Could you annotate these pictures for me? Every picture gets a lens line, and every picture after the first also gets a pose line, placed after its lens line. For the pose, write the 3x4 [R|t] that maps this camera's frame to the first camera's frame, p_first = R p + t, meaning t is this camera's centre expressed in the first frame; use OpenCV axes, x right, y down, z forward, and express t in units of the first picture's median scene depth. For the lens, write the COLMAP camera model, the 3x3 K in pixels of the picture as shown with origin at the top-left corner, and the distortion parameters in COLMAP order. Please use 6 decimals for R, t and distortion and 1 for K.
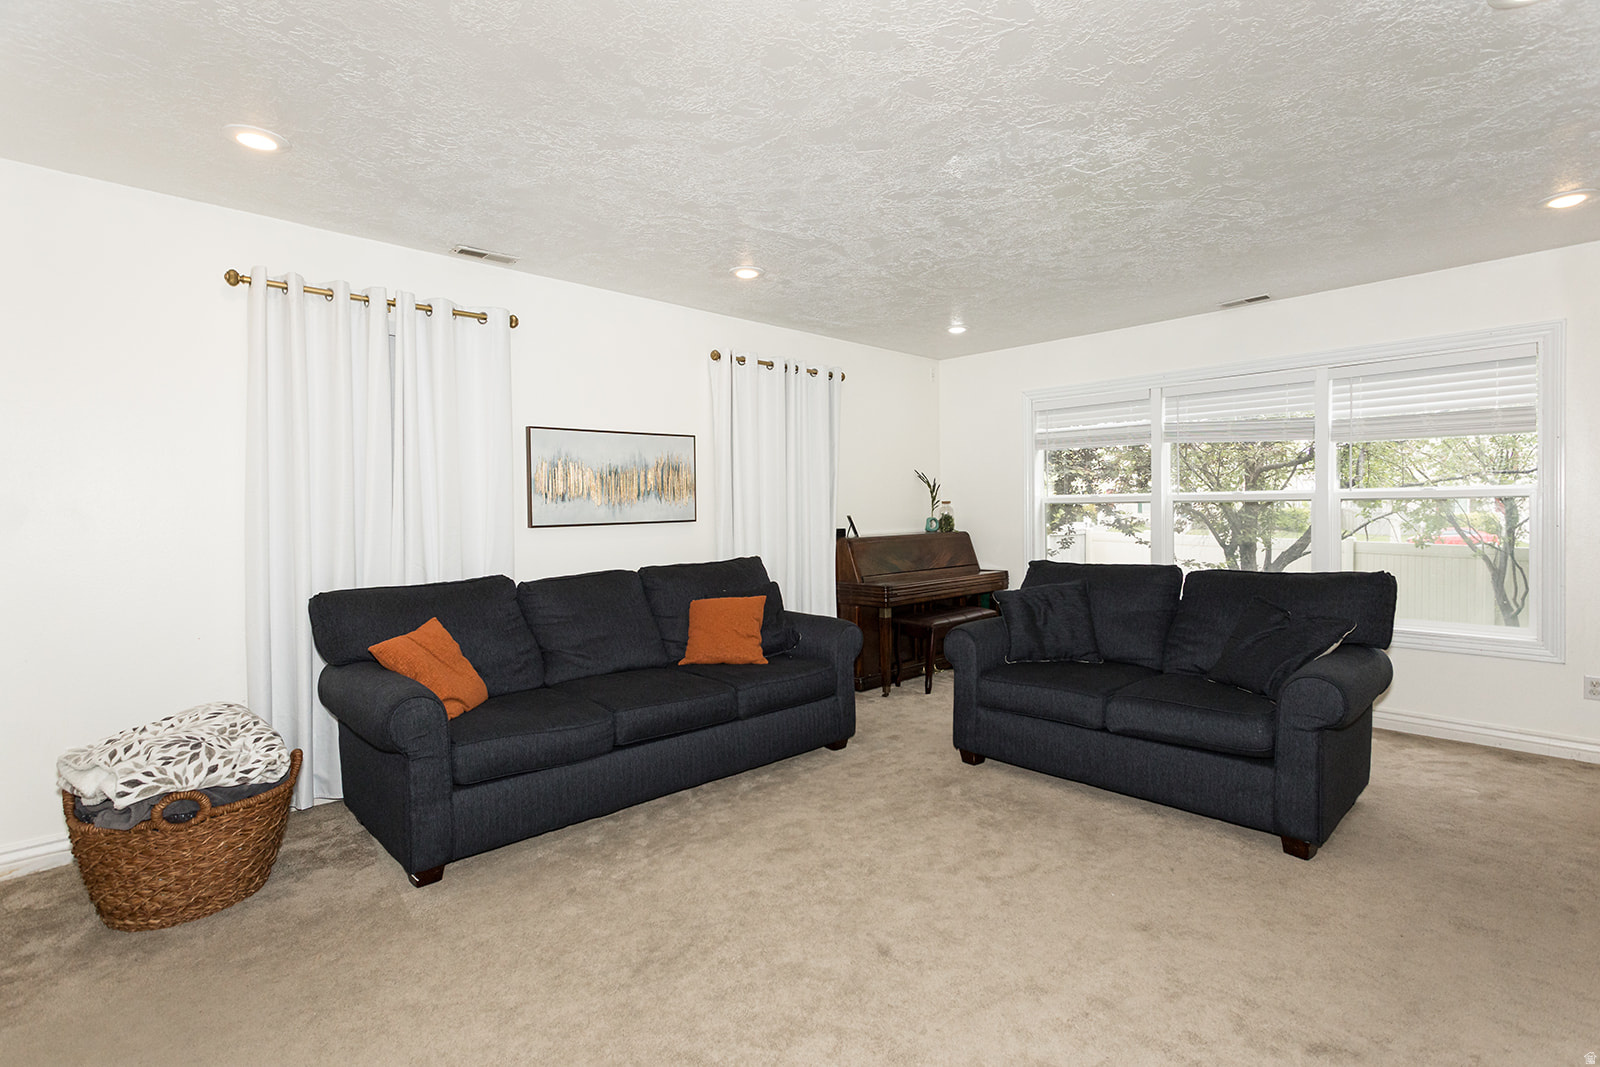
lens RADIAL K [[770.0, 0, 807.8], [0, 770.0, 527.6], [0, 0, 1]] dist [-0.001493, 0.005548]
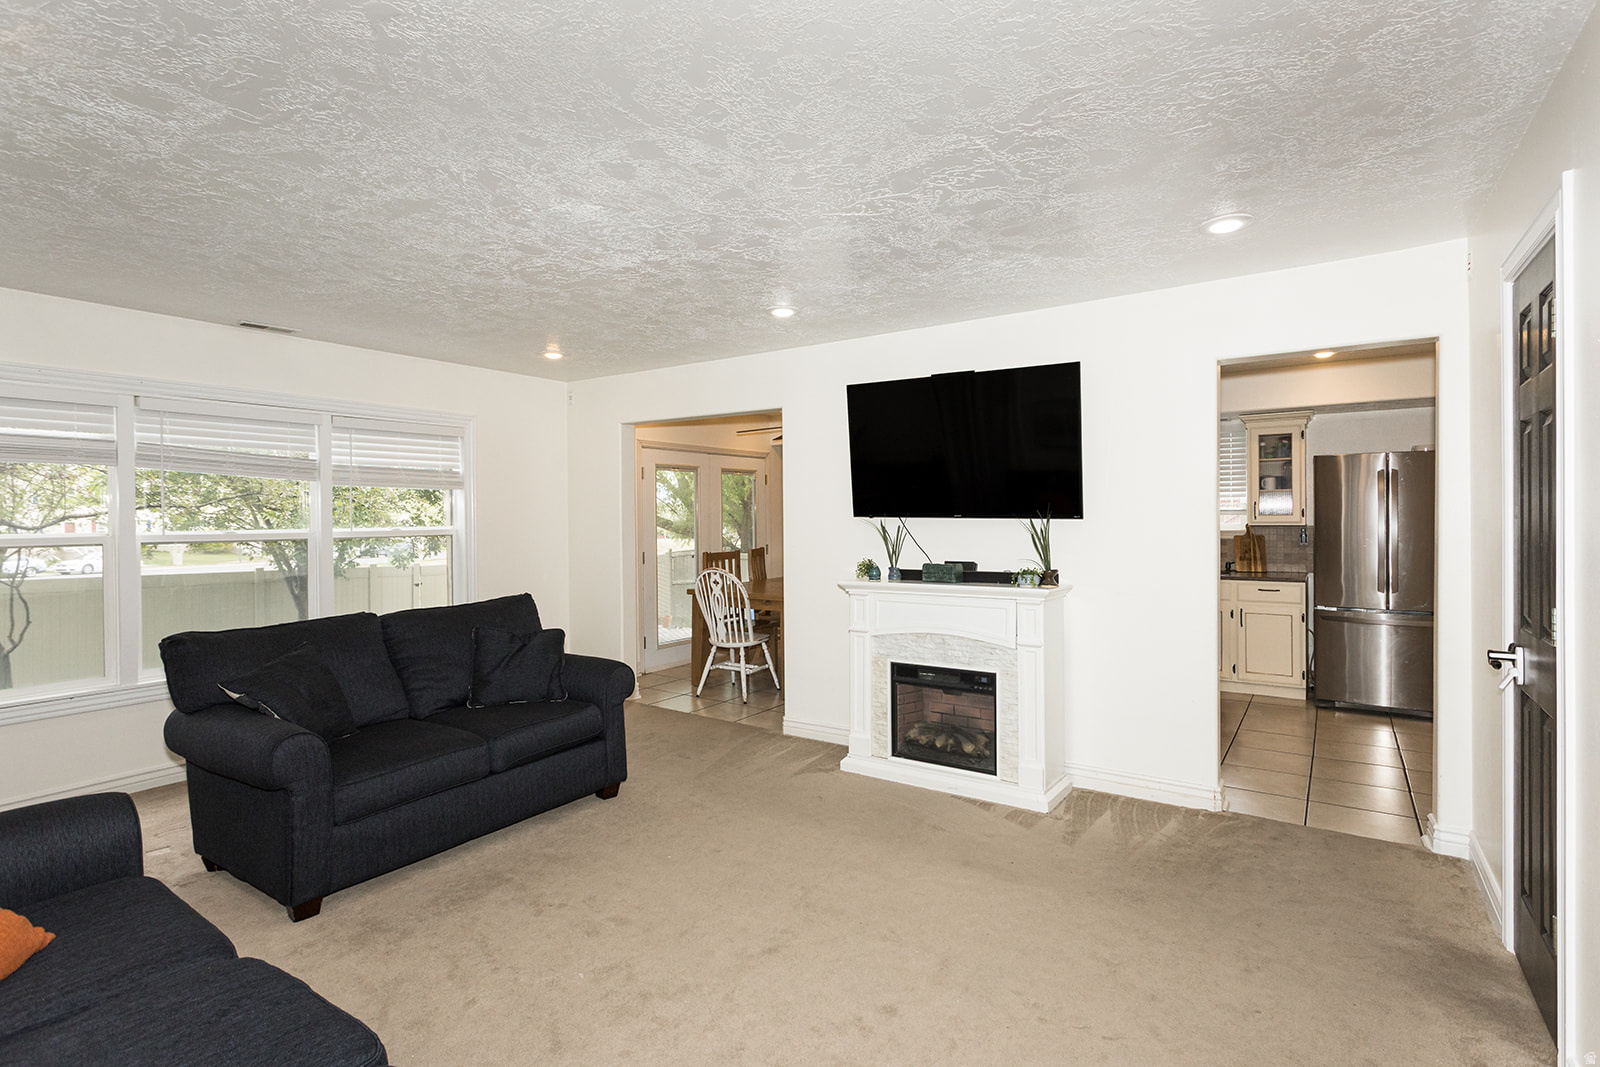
lens RADIAL K [[770.0, 0, 823.9], [0, 770.0, 528.3], [0, 0, 1]] dist [-0.001493, 0.005548]
pose [[-0.231504, -0.005374, 0.972819, -0.599924], [0.031431, 0.999421, 0.013001, -0.050439], [-0.972326, 0.033587, -0.231201, 0.684469]]
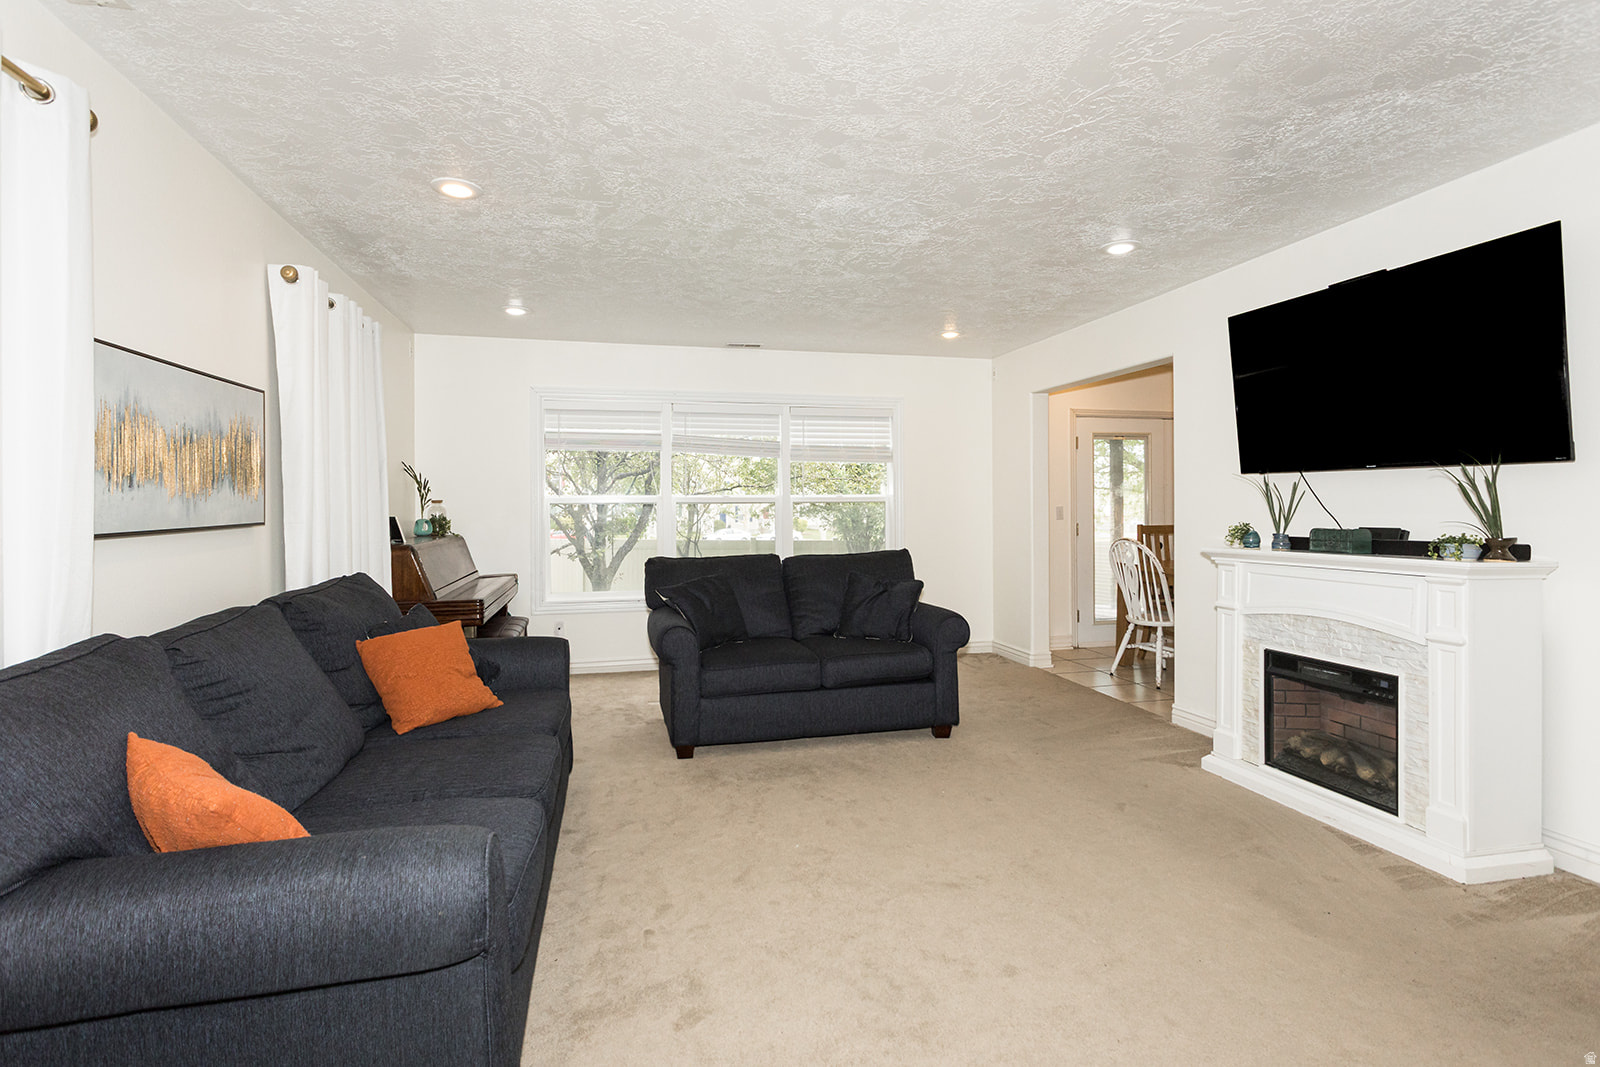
lens RADIAL K [[770.0, 0, 802.5], [0, 770.0, 520.3], [0, 0, 1]] dist [-0.001493, 0.005548]
pose [[0.488129, -0.008319, 0.872732, -0.595730], [0.022747, 0.999736, -0.003193, 0.000300], [-0.872475, 0.021410, 0.488189, 0.364737]]
